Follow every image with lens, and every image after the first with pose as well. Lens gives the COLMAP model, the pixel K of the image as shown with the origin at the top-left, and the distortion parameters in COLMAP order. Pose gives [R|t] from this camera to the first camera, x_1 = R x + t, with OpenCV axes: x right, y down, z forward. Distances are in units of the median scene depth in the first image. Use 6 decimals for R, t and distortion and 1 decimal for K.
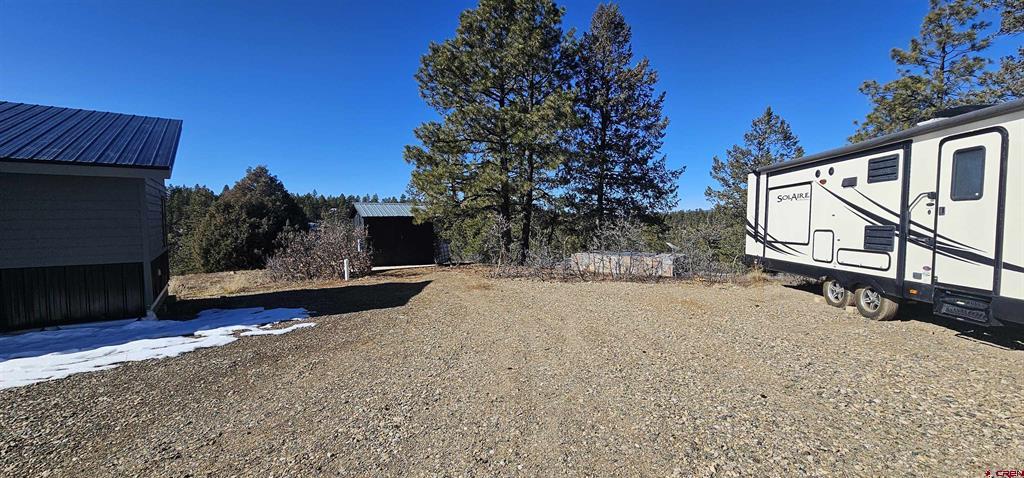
lens RADIAL K [[418.7, 0, 515.0], [0, 418.7, 245.2], [0, 0, 1]] dist [0.000750, 0.000128]
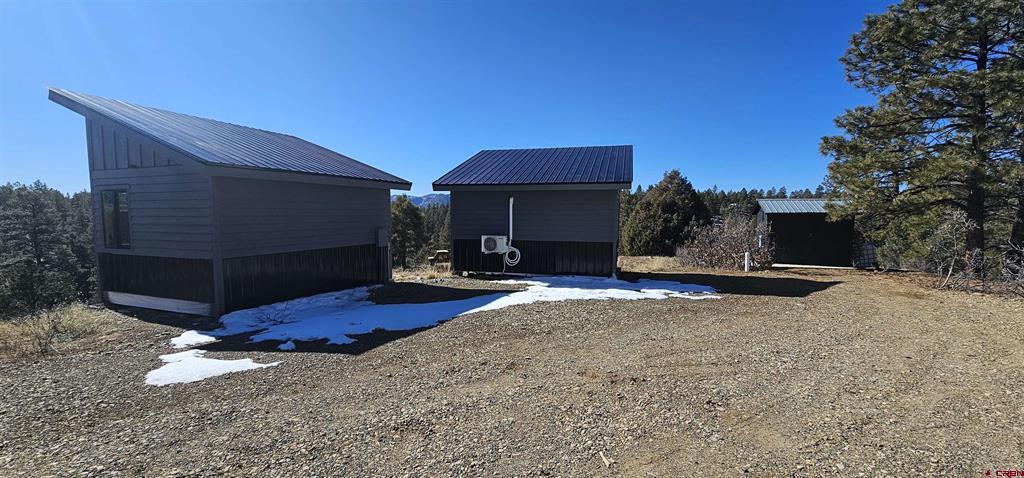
lens RADIAL K [[418.7, 0, 515.0], [0, 418.7, 245.2], [0, 0, 1]] dist [0.000750, 0.000128]
pose [[0.632675, 0.061841, -0.771944, 0.043652], [-0.053540, 0.997914, 0.036063, 0.006288], [0.772564, 0.018513, 0.634666, -0.126833]]
